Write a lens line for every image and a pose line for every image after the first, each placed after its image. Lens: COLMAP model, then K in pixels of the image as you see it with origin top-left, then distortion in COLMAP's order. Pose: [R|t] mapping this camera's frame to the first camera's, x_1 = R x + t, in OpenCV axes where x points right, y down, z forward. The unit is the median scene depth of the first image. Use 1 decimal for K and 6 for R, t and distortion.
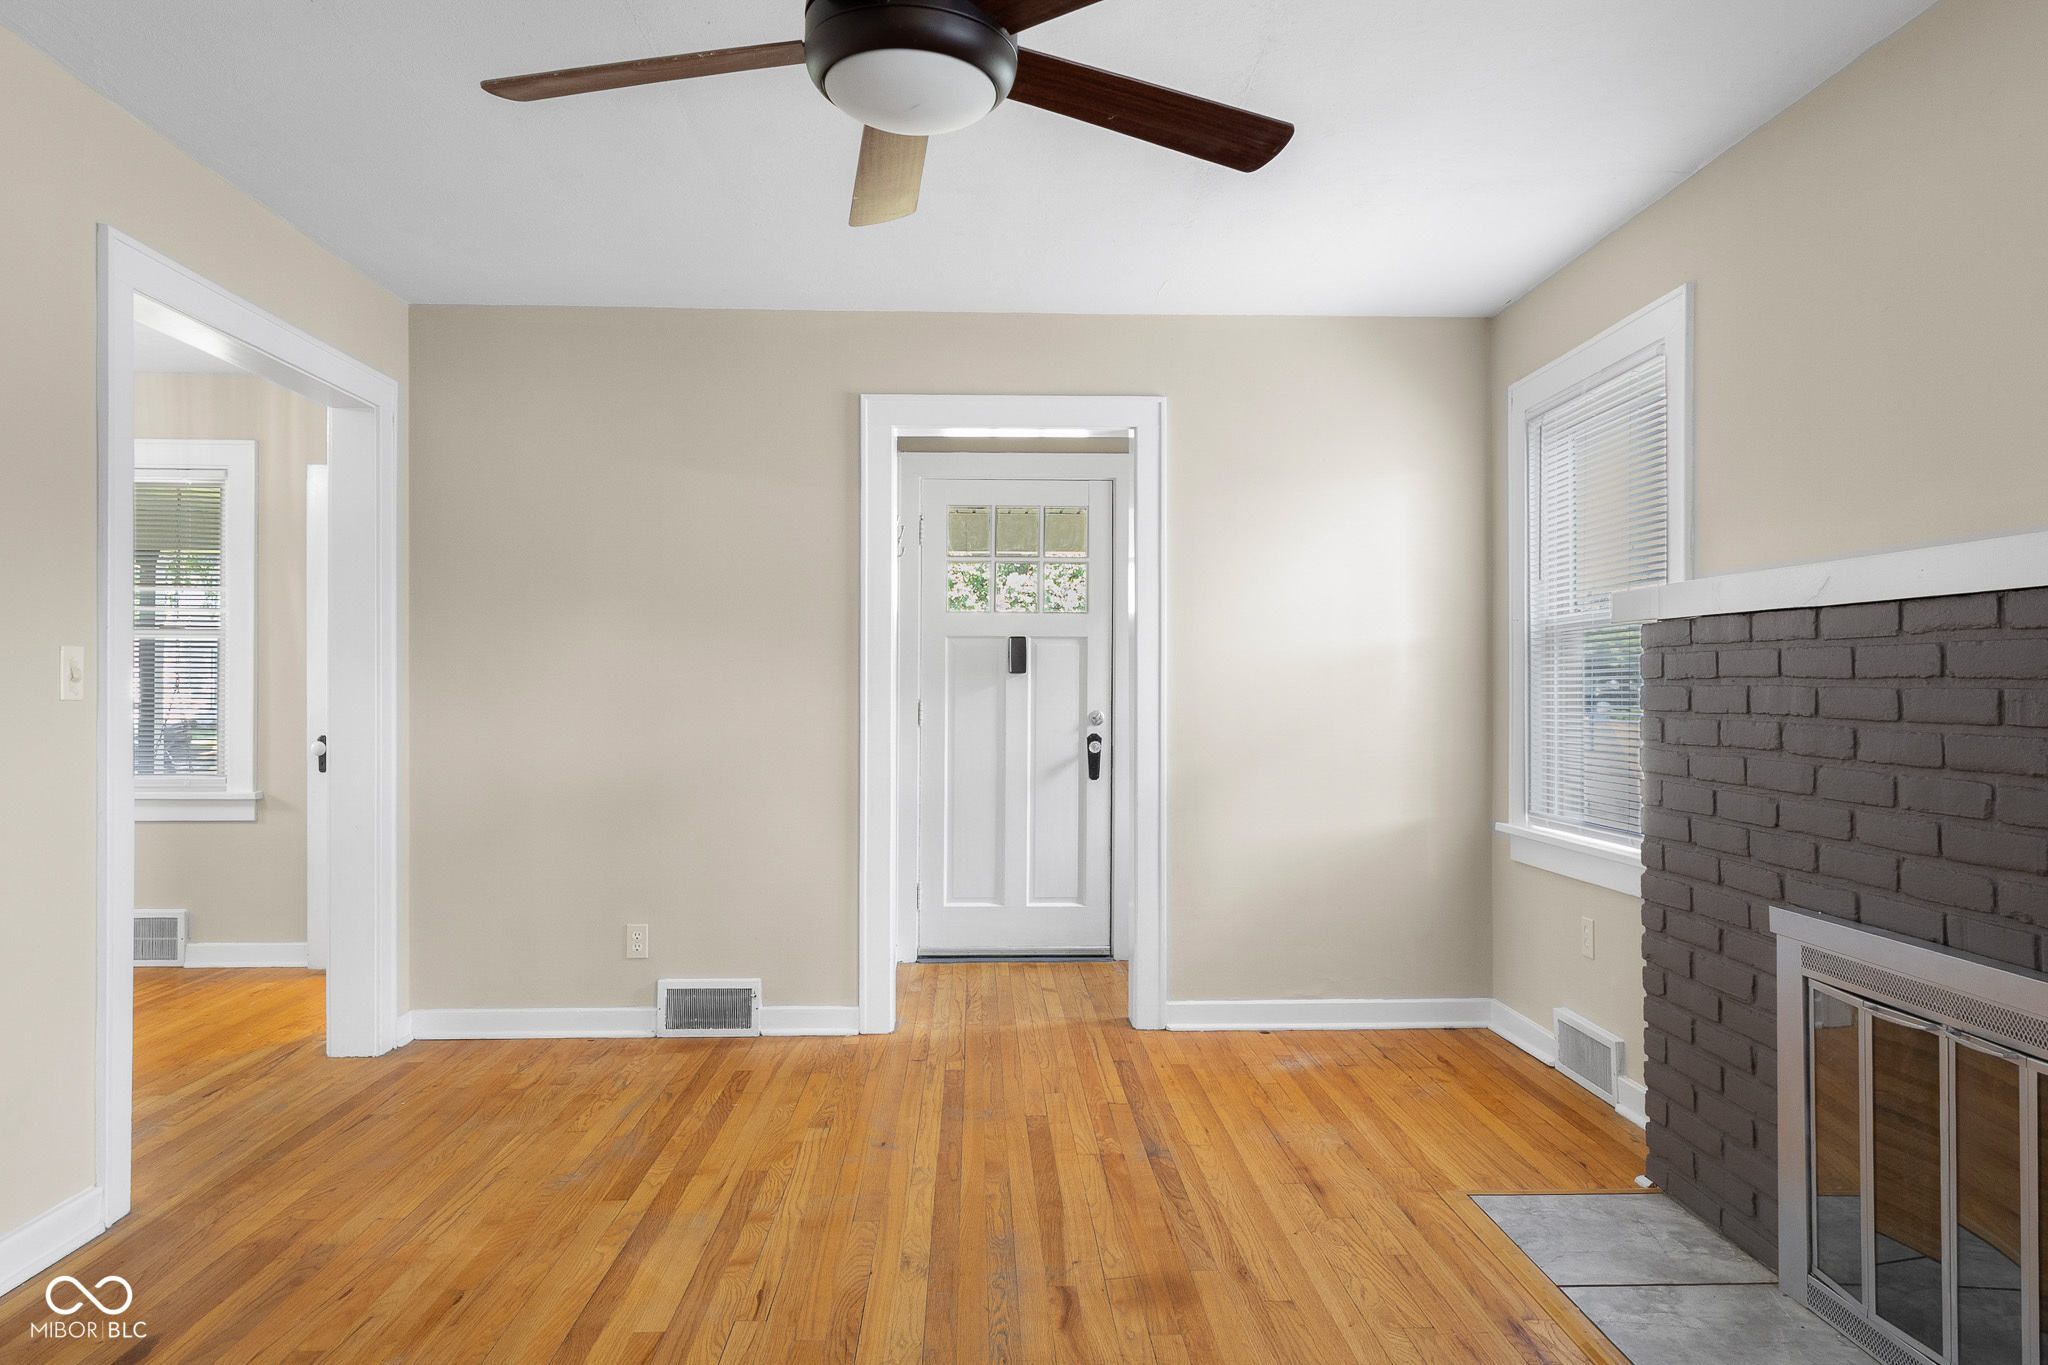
lens RADIAL K [[1321.1, 0, 1024.0], [0, 1321.1, 682.5], [0, 0, 1]] dist [0.004063, -0.000384]
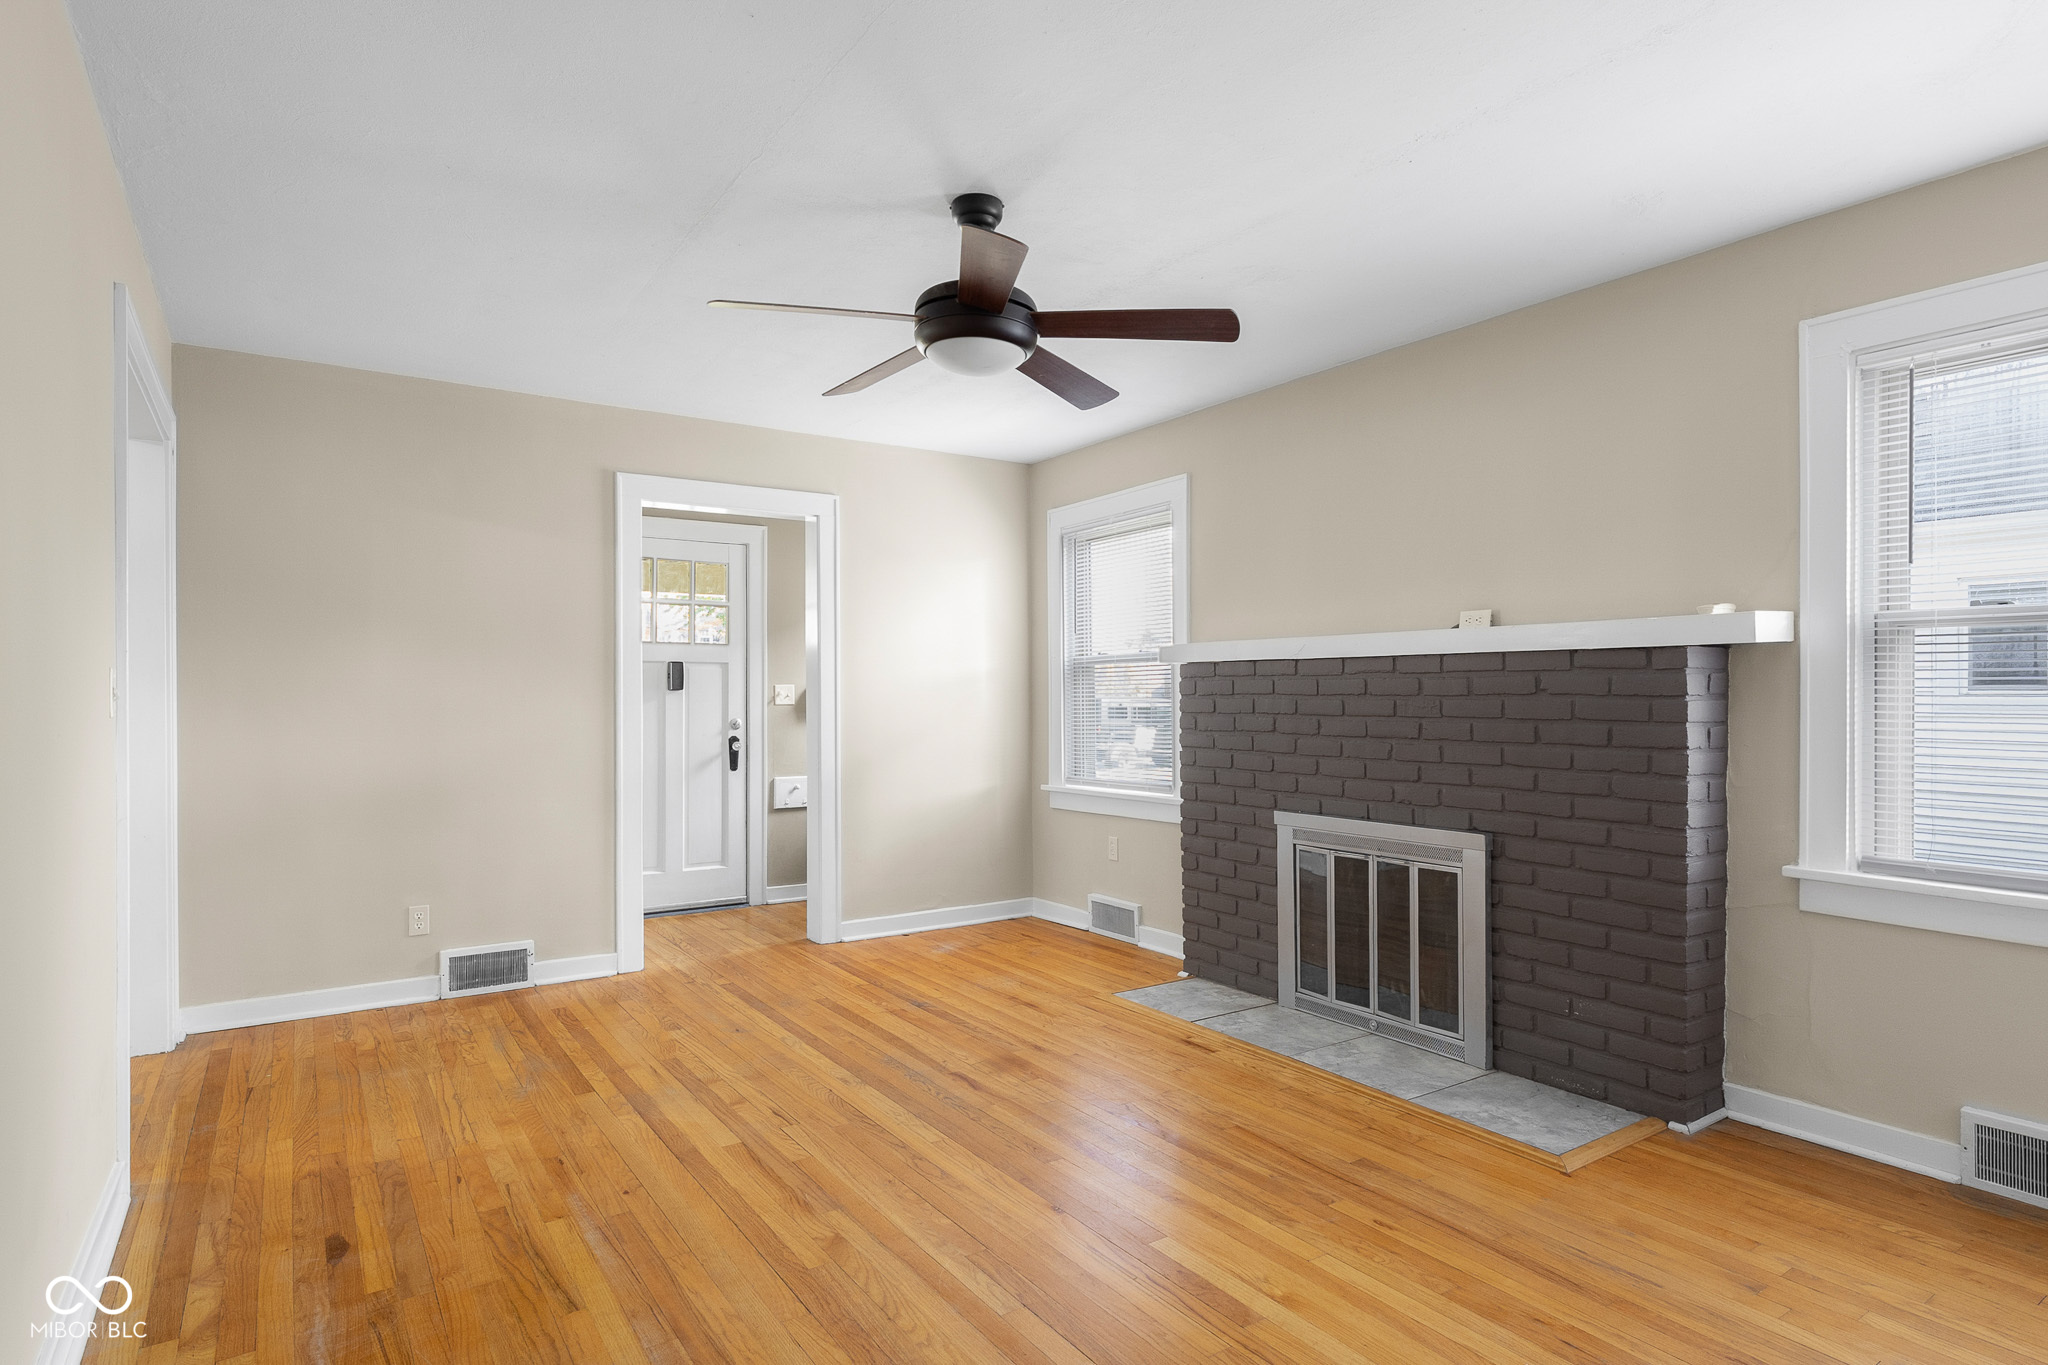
lens RADIAL K [[1100.4, 0, 1029.7], [0, 1100.4, 686.2], [0, 0, 1]] dist [0.003562, 0.000375]
pose [[0.848678, 0.001998, 0.528906, -0.475605], [0.002077, 0.999973, -0.007110, -0.004009], [-0.528905, 0.007132, 0.848651, -0.153127]]
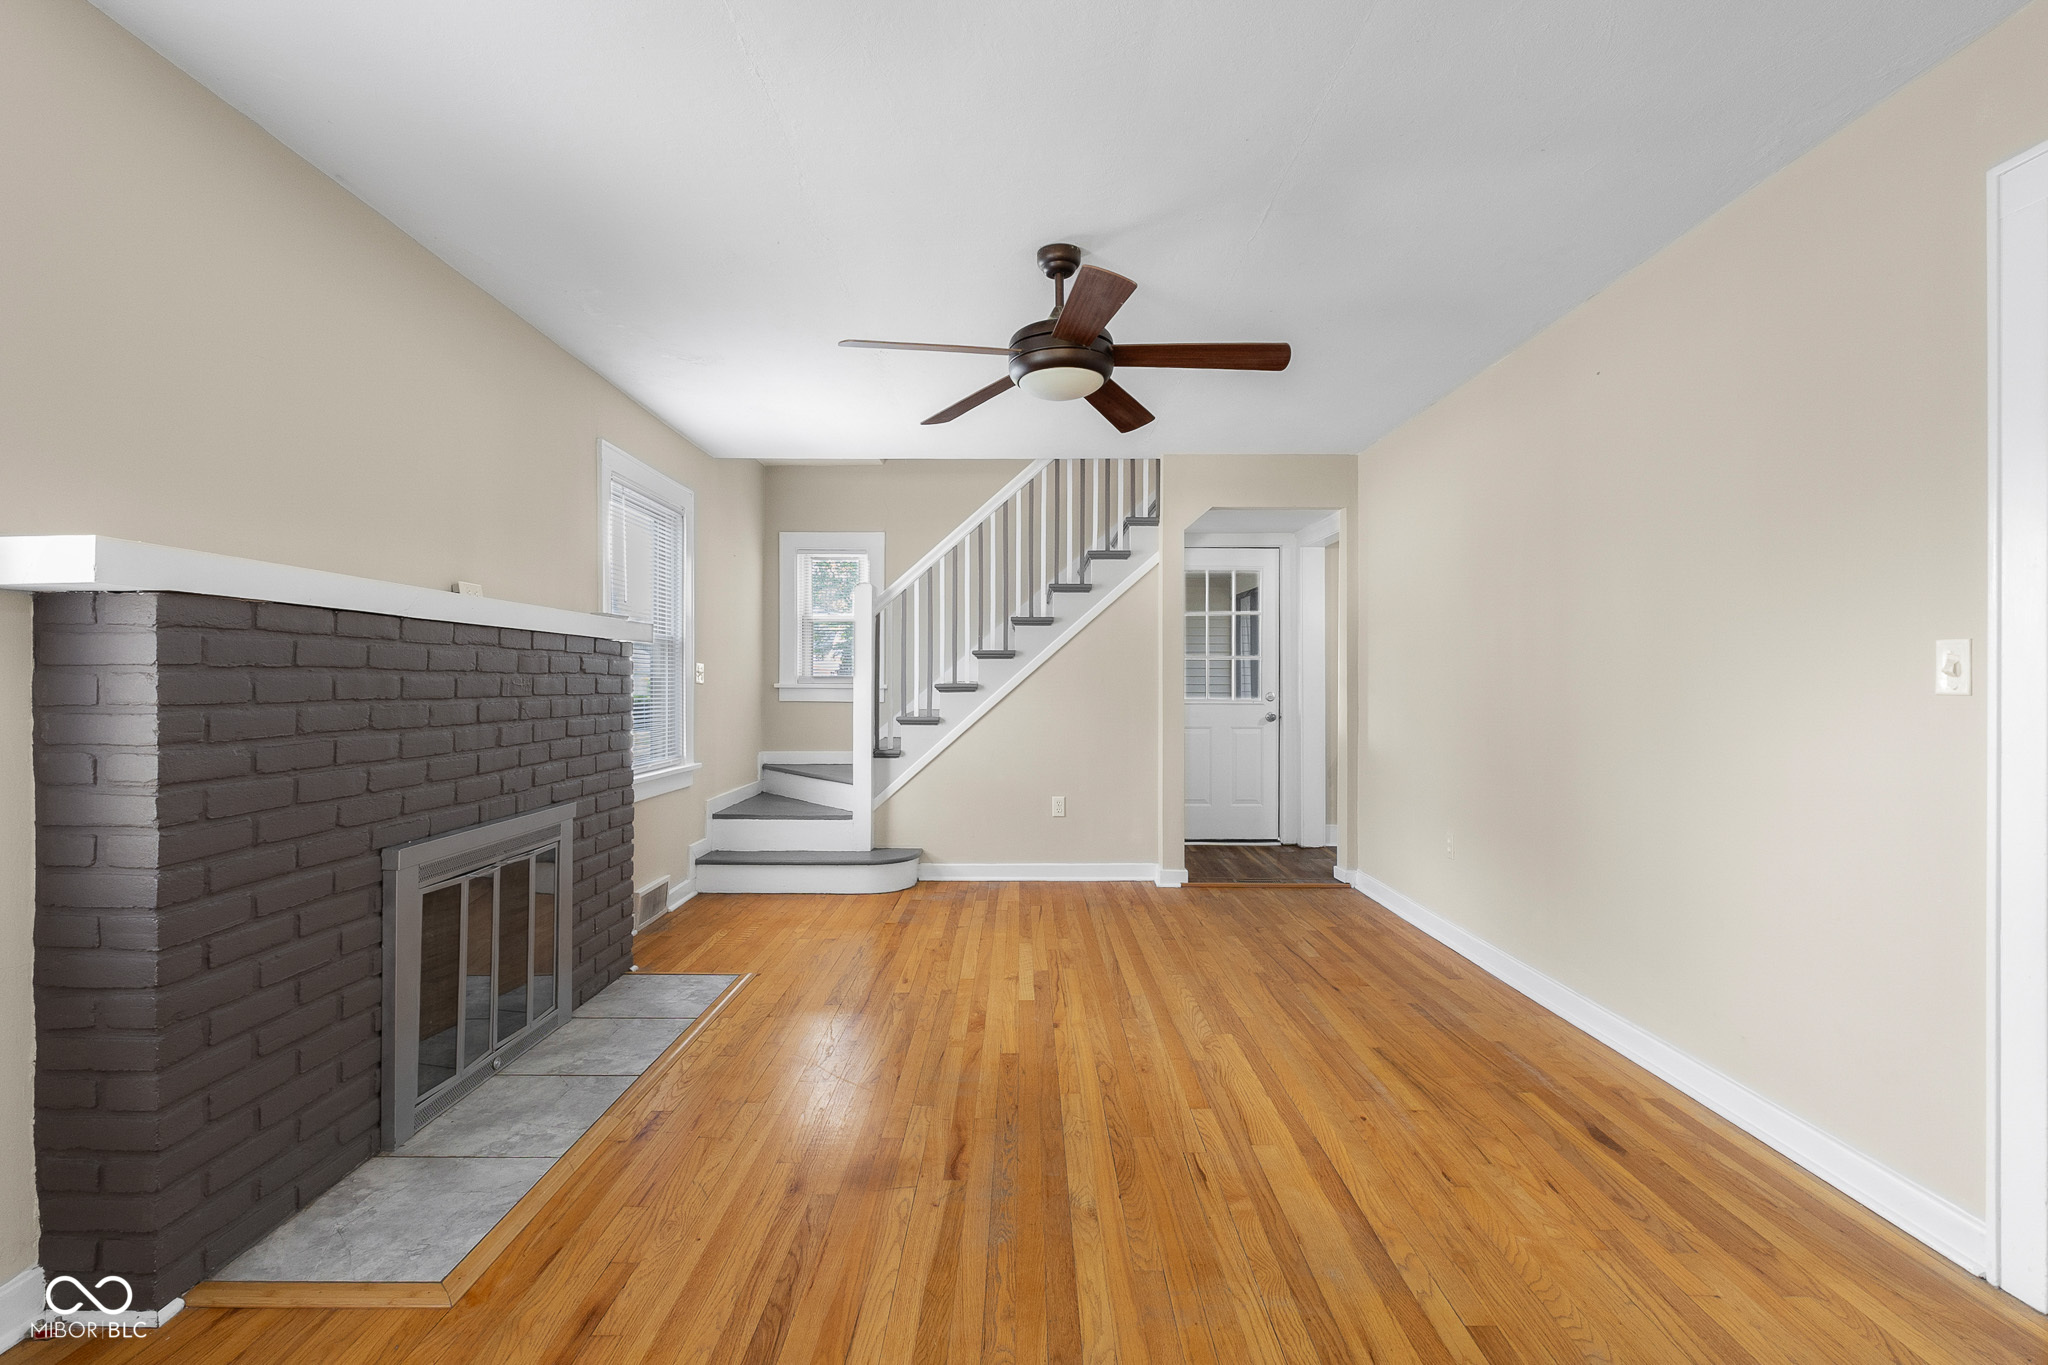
lens RADIAL K [[908.9, 0, 1028.0], [0, 908.9, 667.5], [0, 0, 1]] dist [-0.000705, 0.000756]
pose [[-0.999378, -0.002198, 0.035204, -0.051391], [-0.002779, 0.999861, -0.016466, 0.005876], [-0.035163, -0.016554, -0.999244, 1.444218]]
